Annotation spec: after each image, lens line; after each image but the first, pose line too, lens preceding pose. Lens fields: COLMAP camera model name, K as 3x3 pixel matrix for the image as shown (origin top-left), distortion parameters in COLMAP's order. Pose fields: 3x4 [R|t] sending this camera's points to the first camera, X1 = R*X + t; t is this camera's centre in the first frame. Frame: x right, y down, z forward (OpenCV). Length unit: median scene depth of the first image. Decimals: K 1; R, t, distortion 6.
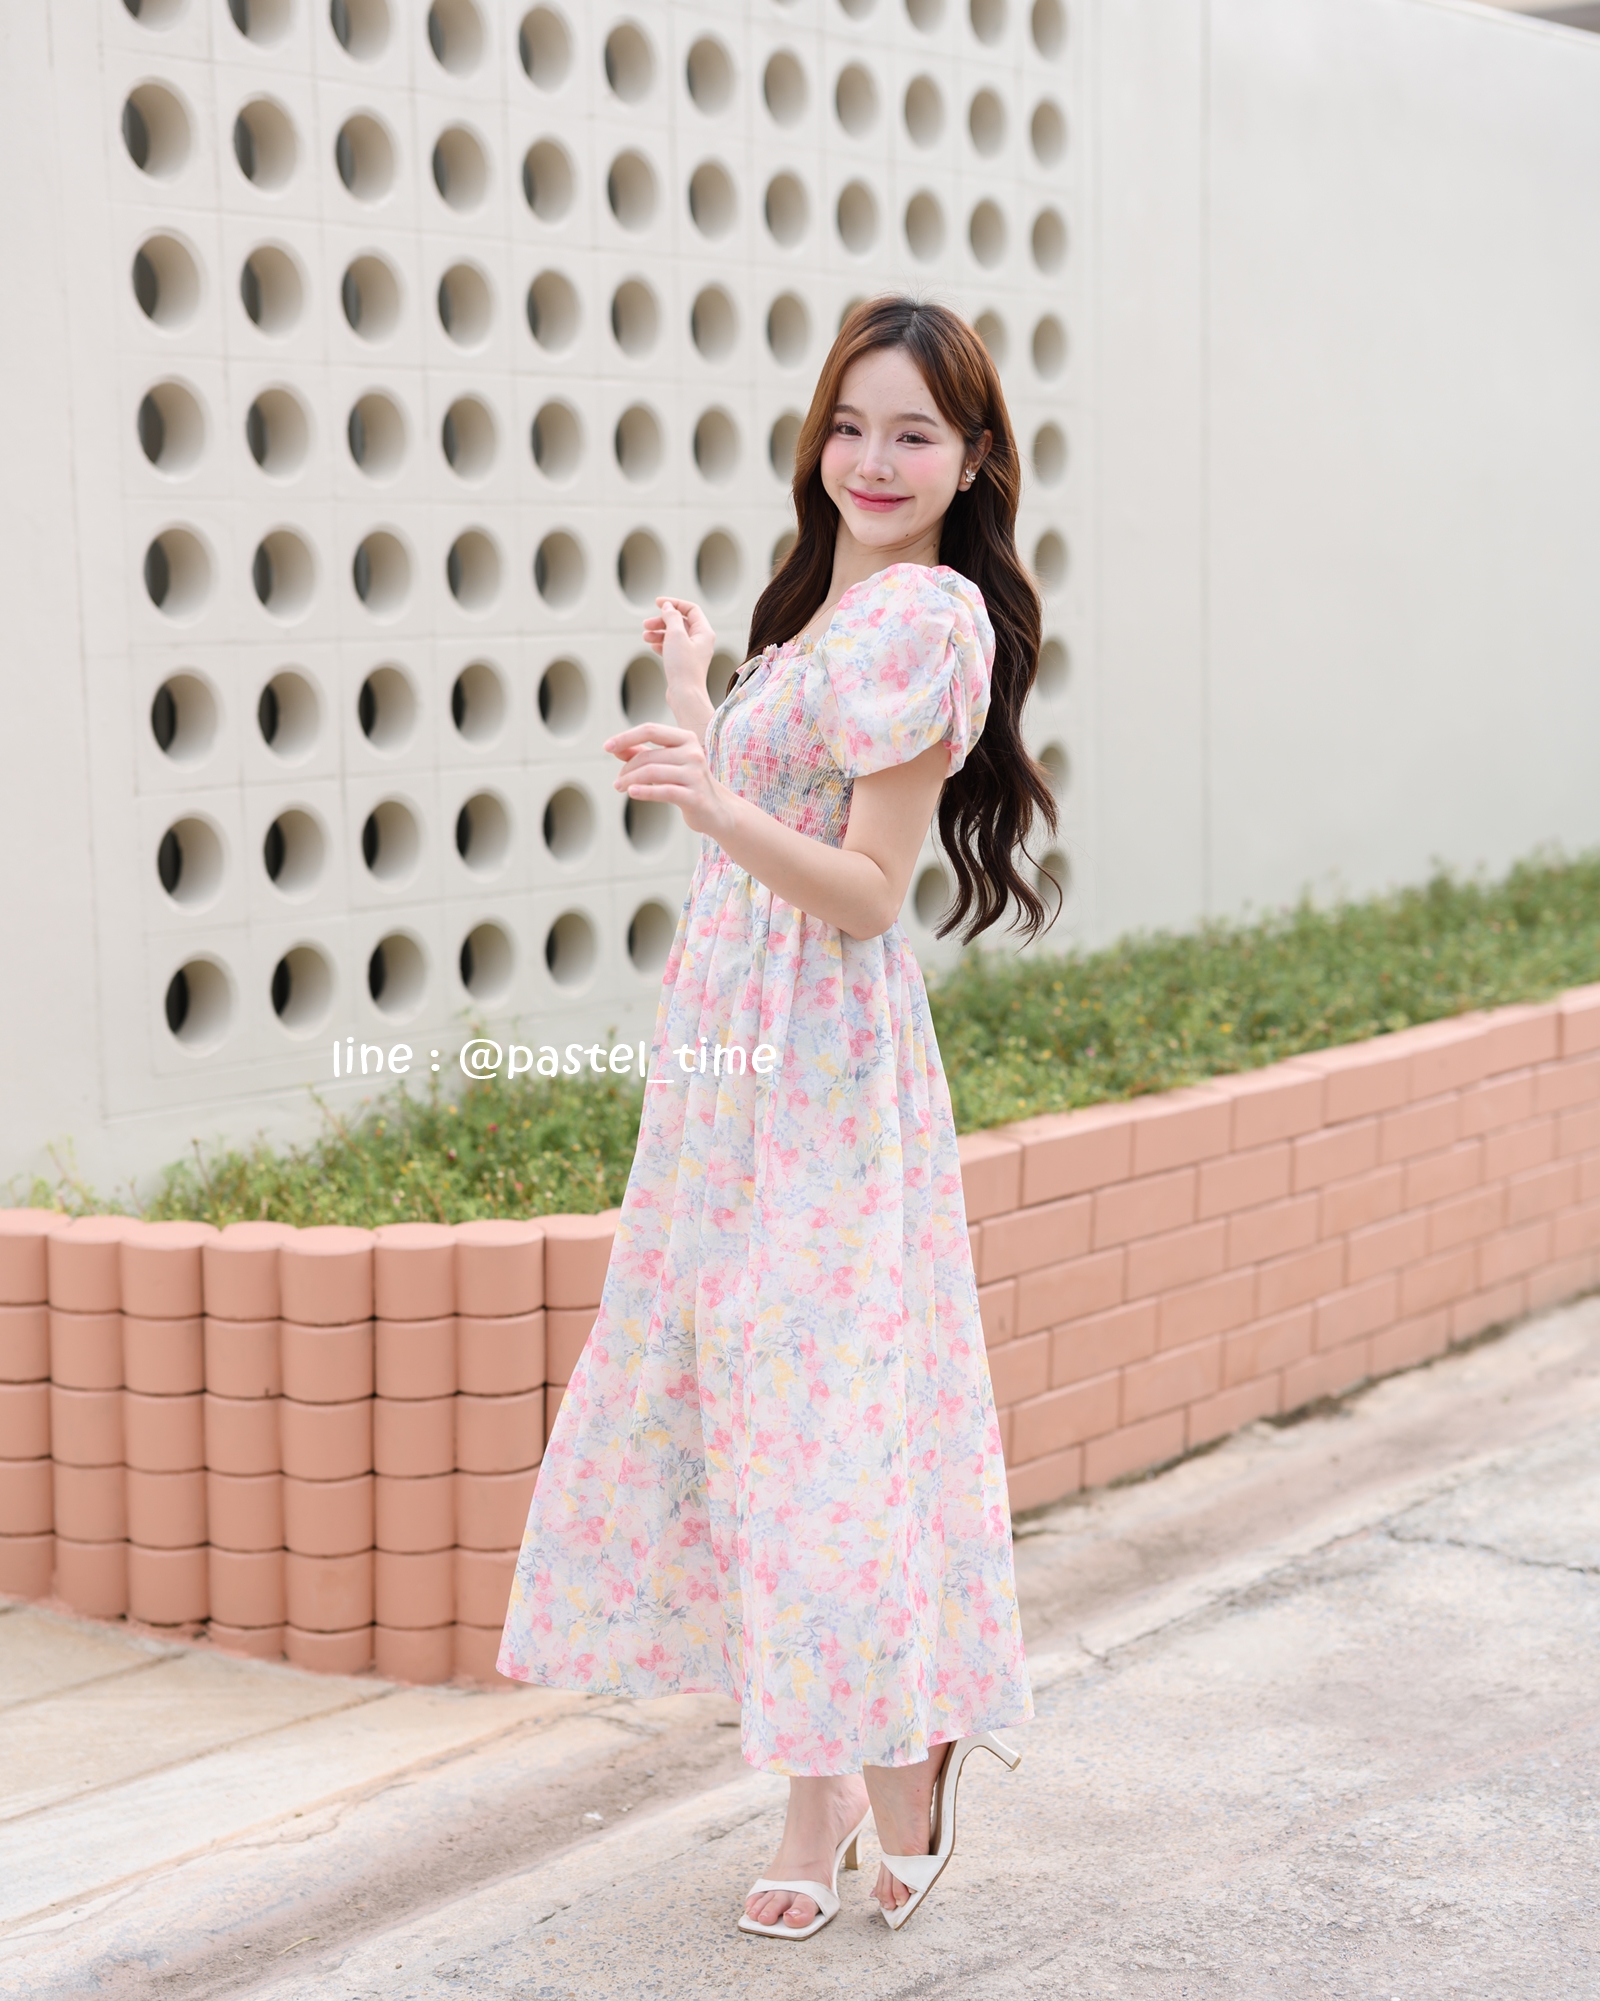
lens RADIAL K [[3471.1, 0, 845.6], [0, 3471.1, 1032.3], [0, 0, 1]] dist [0.090848, 0.000000]
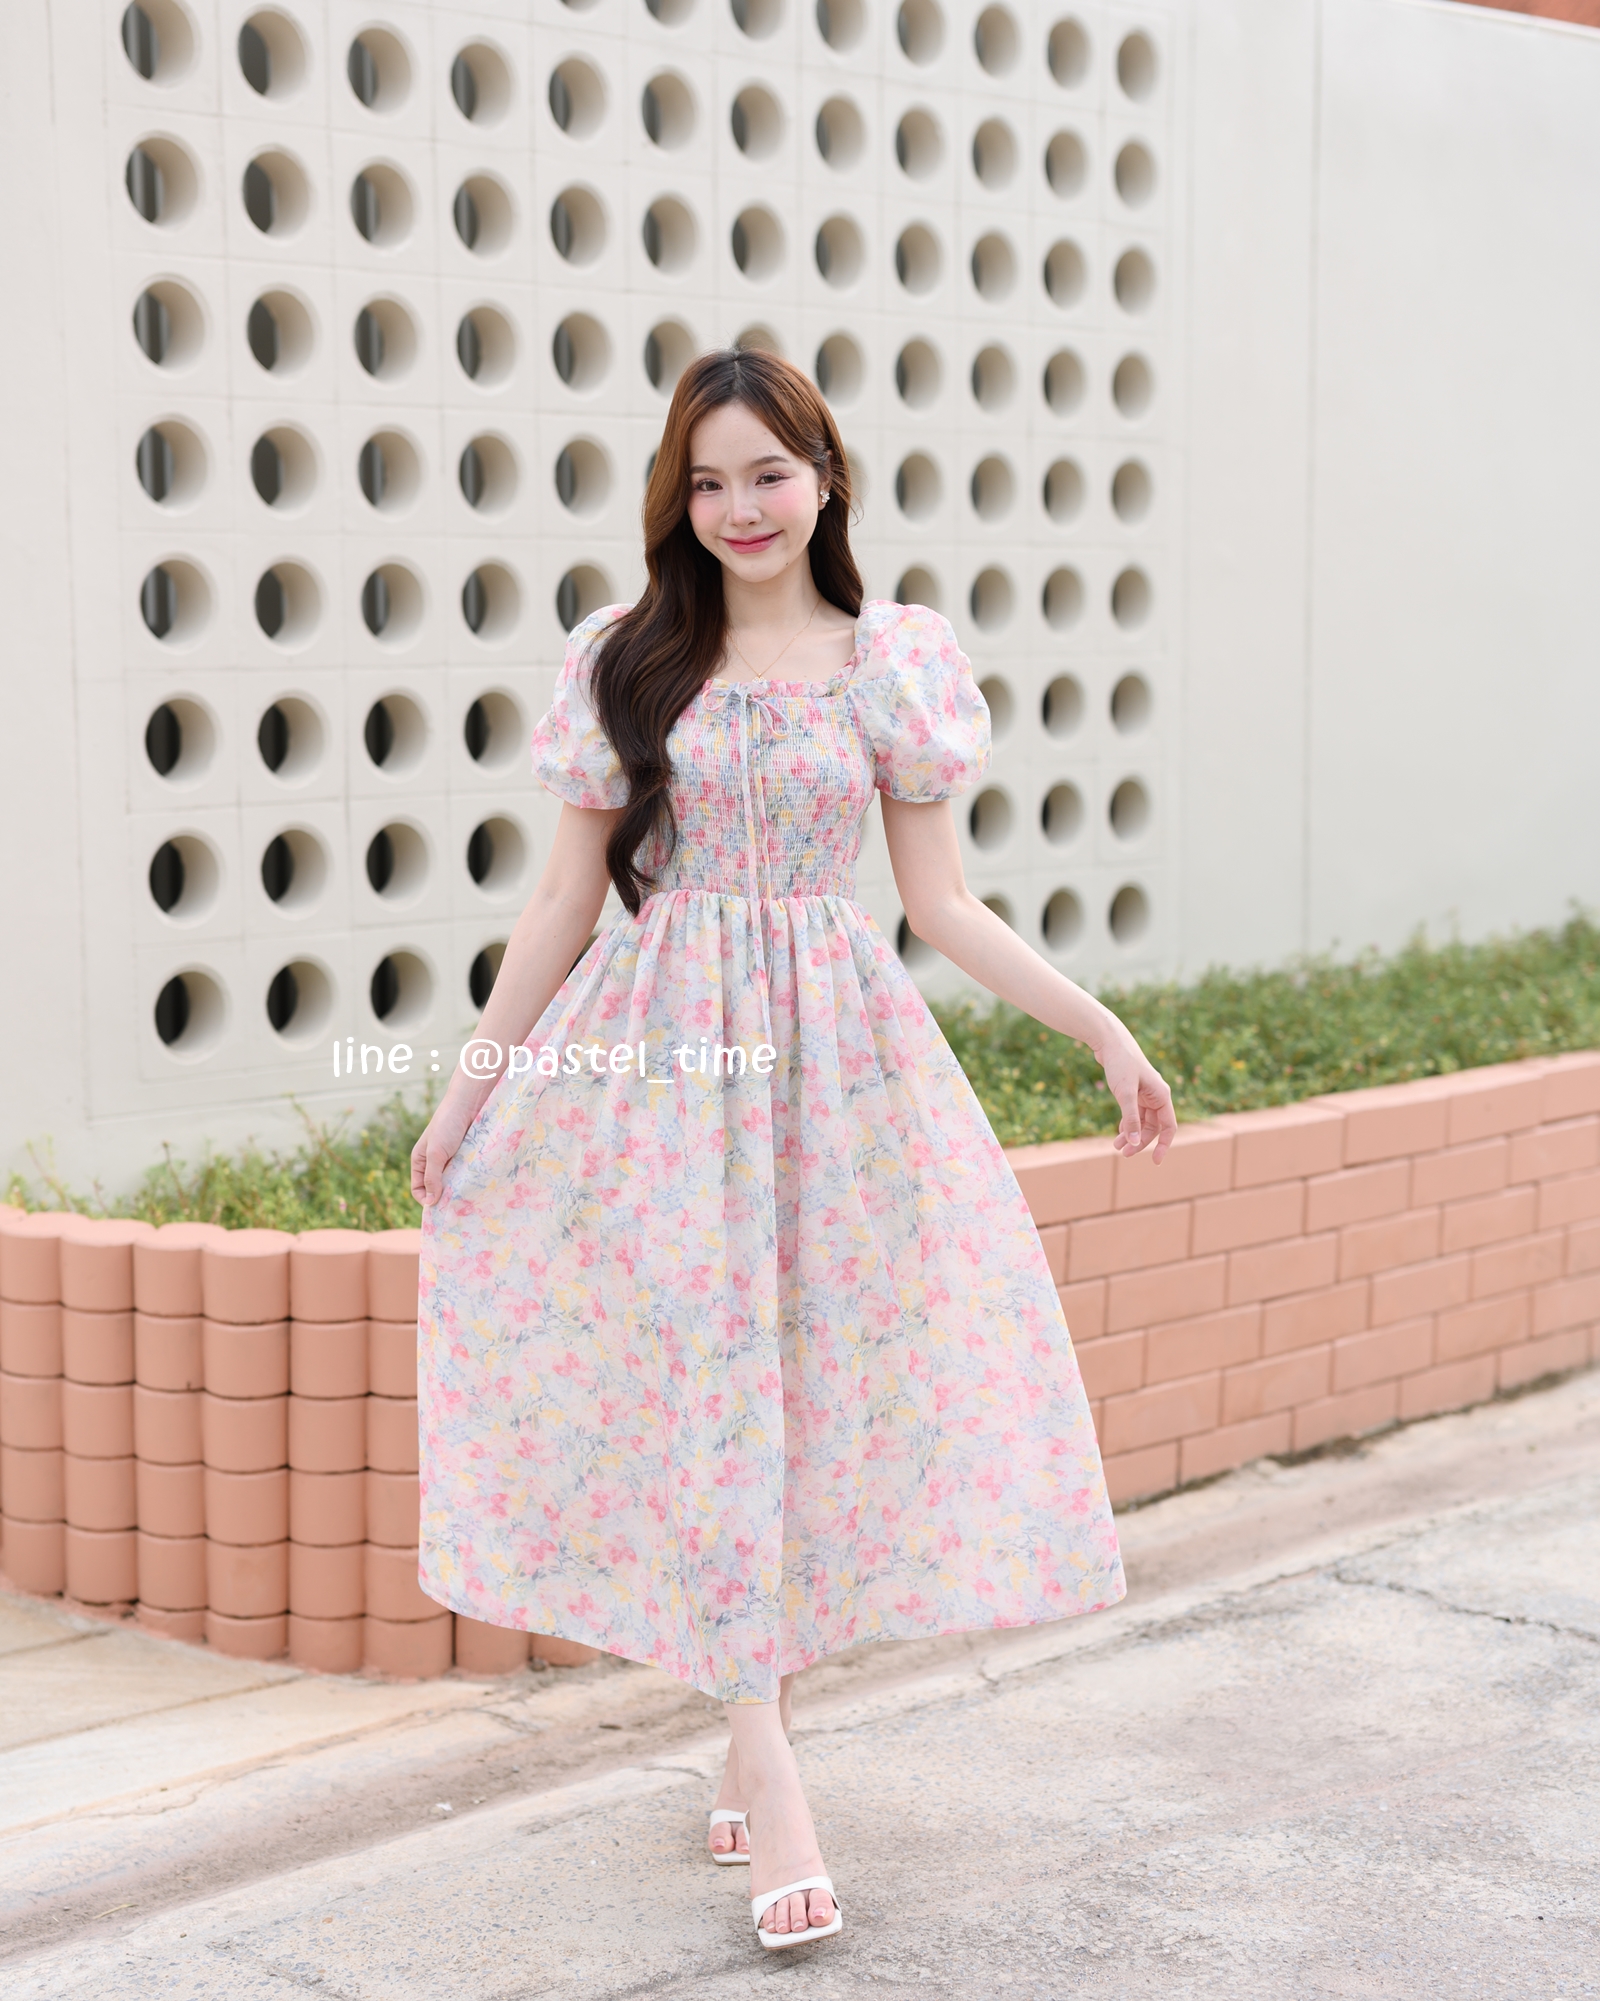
lens RADIAL K [[3471.1, 0, 806.5], [0, 3471.1, 1032.3], [0, 0, 1]] dist [0.090848, 0.000000]
pose [[0.991187, 0.027799, -0.129518, 0.136067], [-0.028640, 0.999579, -0.004635, -0.002990], [0.129335, 0.008303, 0.991566, -0.013795]]
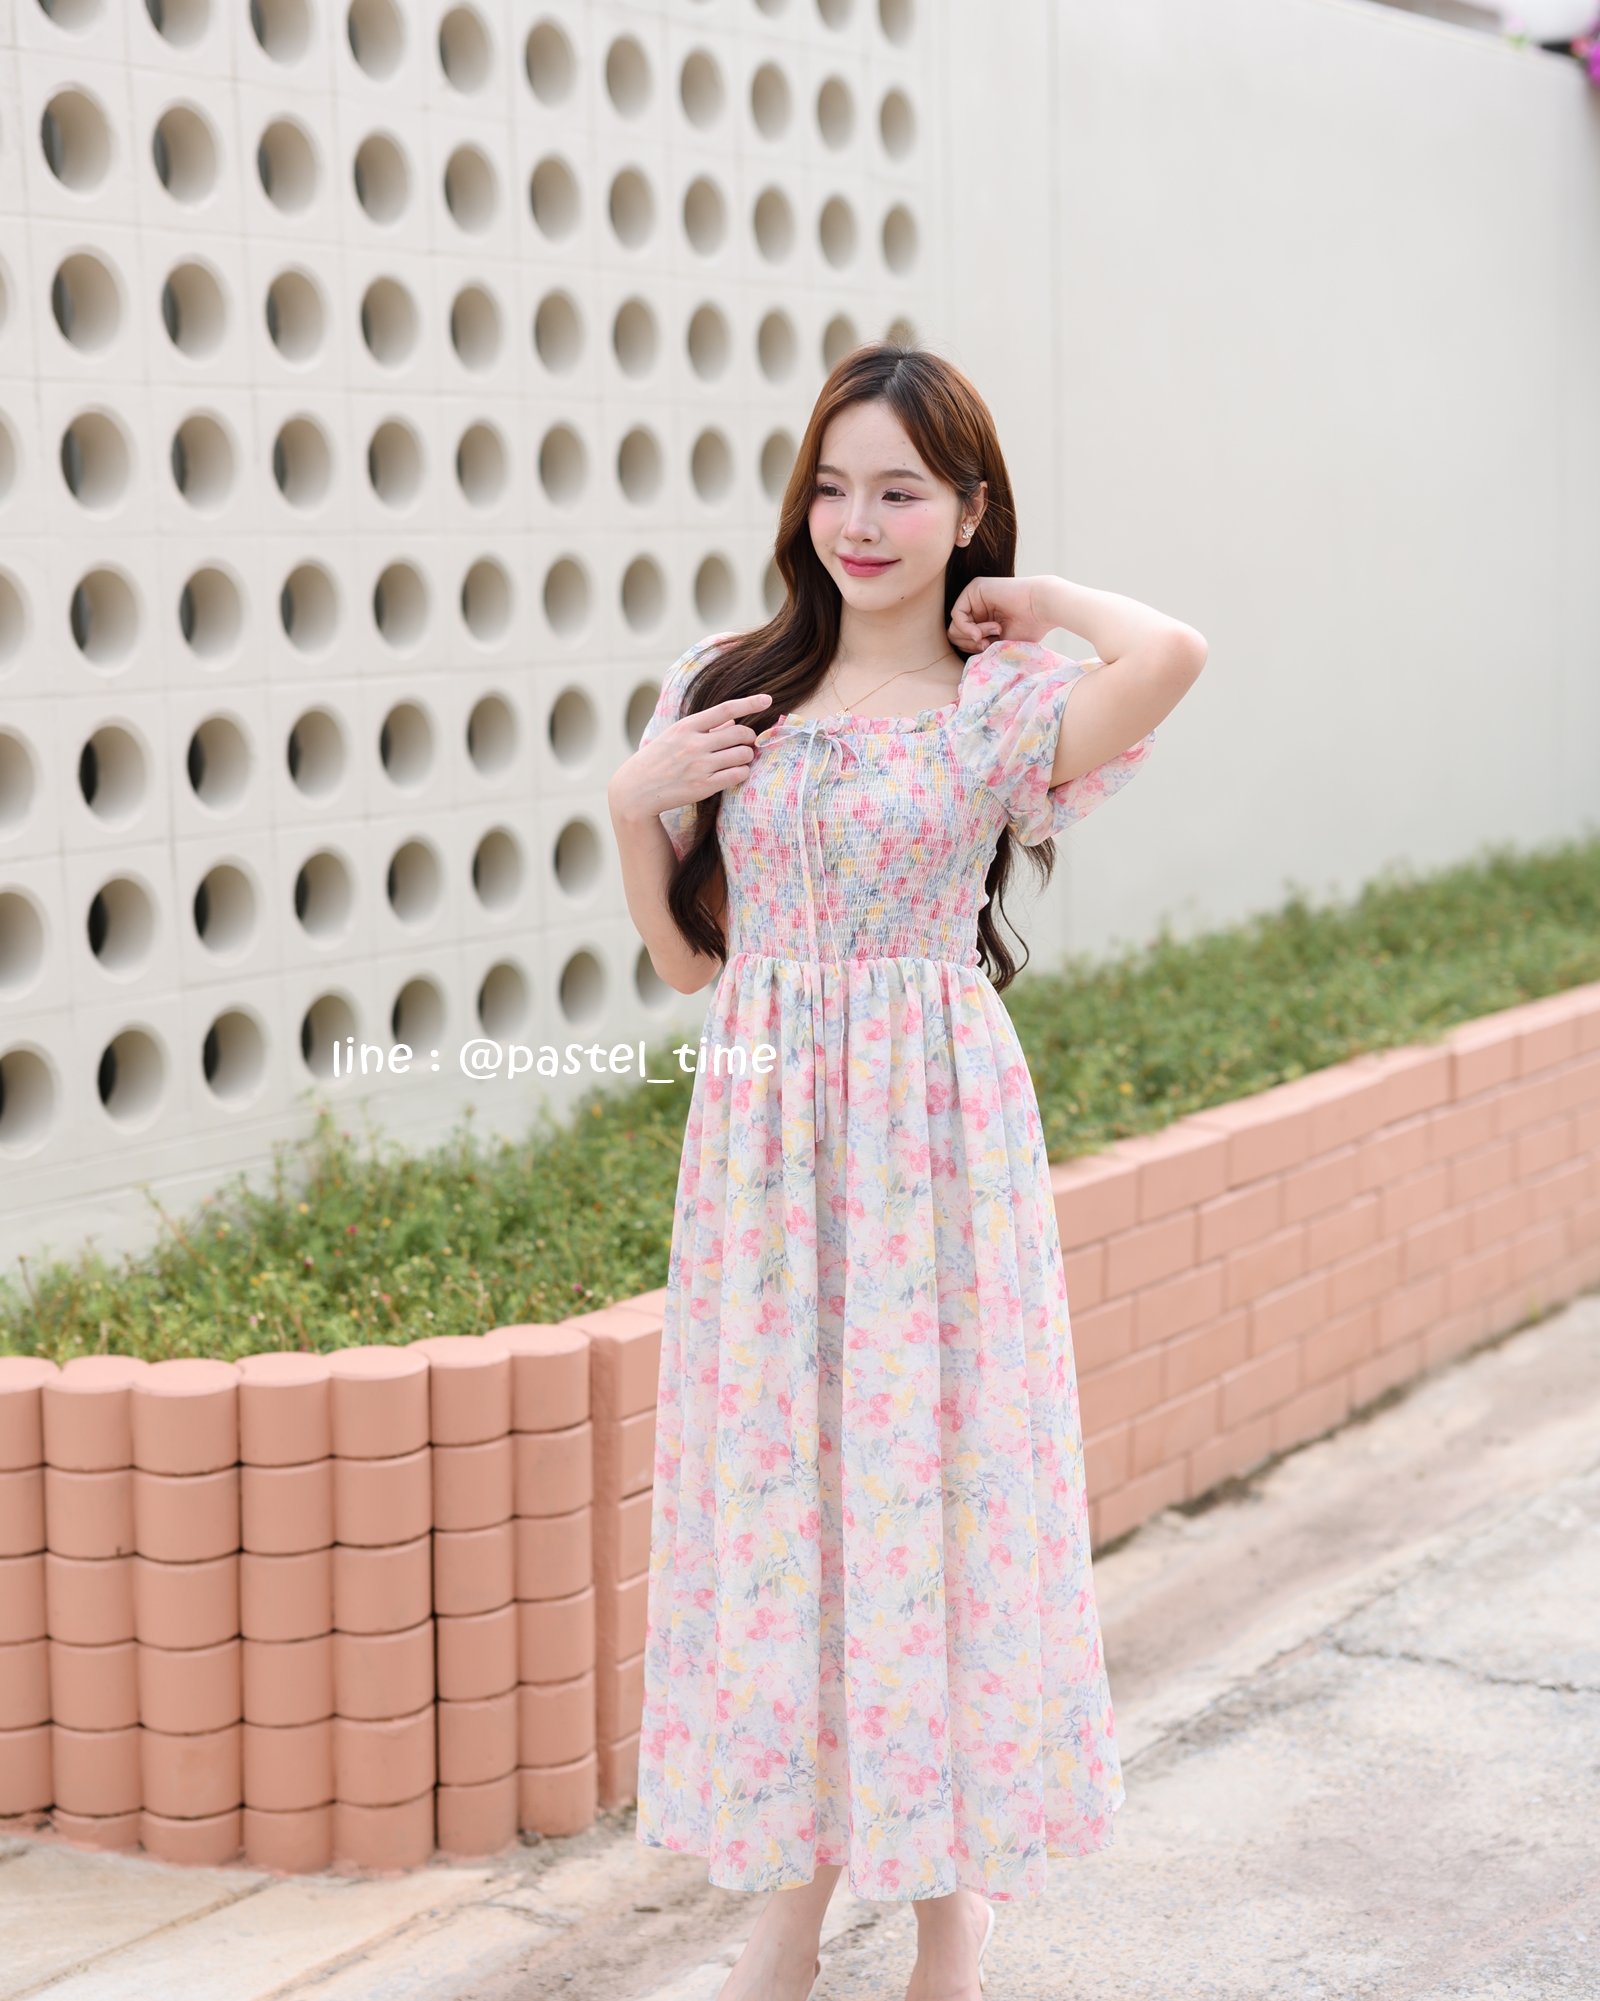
lens RADIAL K [[3471.1, 0, 811.4], [0, 3471.1, 1012.4], [0, 0, 1]] dist [0.090848, 0.000000]
pose [[0.997576, -0.017967, 0.067222, -0.042976], [0.017970, 0.999838, 0.000558, -0.027871], [-0.067221, 0.000651, 0.997738, 0.092928]]
